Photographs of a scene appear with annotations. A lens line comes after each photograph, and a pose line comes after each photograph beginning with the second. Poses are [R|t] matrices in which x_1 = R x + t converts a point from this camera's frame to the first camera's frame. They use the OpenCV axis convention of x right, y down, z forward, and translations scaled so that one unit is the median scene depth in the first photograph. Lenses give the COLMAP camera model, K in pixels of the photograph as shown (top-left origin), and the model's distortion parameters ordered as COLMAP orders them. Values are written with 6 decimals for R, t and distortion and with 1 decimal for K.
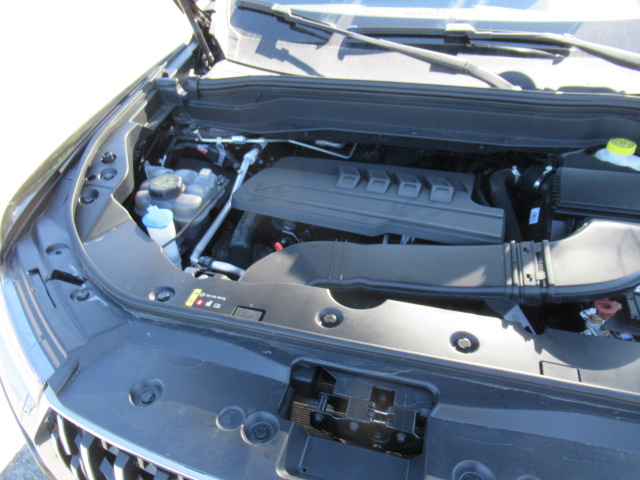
lens RADIAL K [[479.0, 0, 320.6], [0, 479.0, 240.1], [0, 0, 1]] dist [-0.003282, 0.001982]
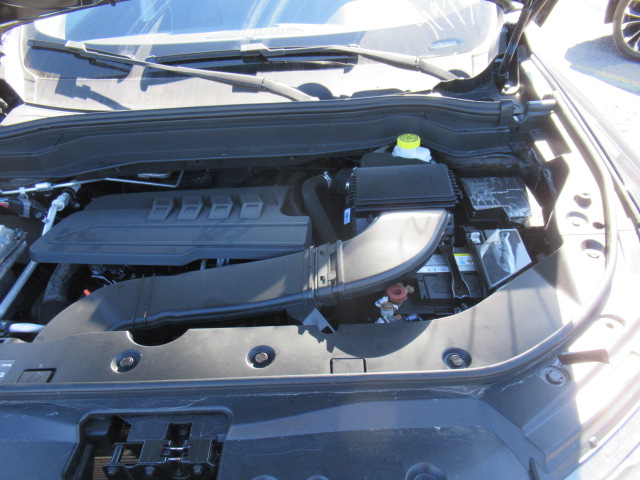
lens RADIAL K [[479.0, 0, 320.5], [0, 479.0, 239.6], [0, 0, 1]] dist [-0.003282, 0.001982]
pose [[0.964891, -0.174250, 0.196524, 0.179695], [0.180795, 0.983395, -0.015728, 0.005884], [-0.190520, 0.050707, 0.980373, -0.019782]]
